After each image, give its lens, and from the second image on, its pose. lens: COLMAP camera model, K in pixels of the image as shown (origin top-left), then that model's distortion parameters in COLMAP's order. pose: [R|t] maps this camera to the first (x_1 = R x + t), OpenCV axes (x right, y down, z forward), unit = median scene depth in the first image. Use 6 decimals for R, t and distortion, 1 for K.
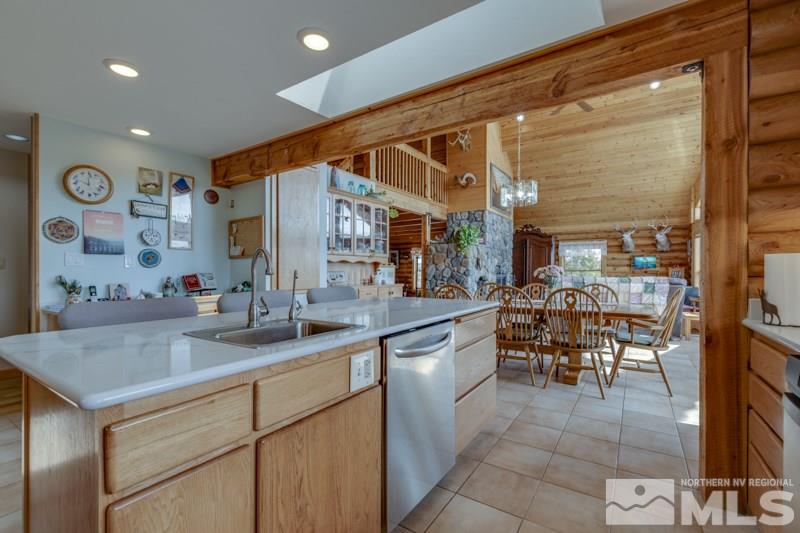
lens RADIAL K [[349.6, 0, 417.7], [0, 349.6, 265.4], [0, 0, 1]] dist [0.000478, 0.000107]
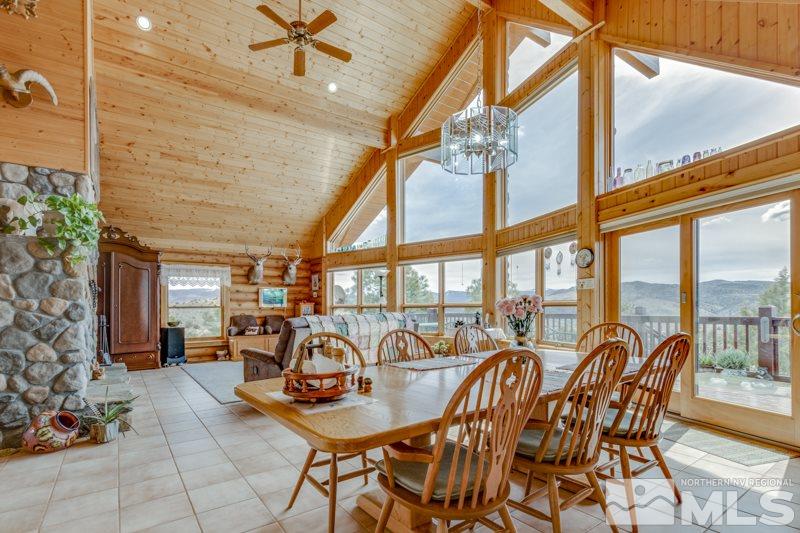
lens RADIAL K [[383.4, 0, 395.0], [0, 383.4, 309.1], [0, 0, 1]] dist [-0.002844, -0.000320]
pose [[0.382910, -0.010062, 0.923731, -0.097235], [-0.006585, 0.999886, 0.013621, 0.006157], [-0.923762, -0.011298, 0.382800, 0.375854]]
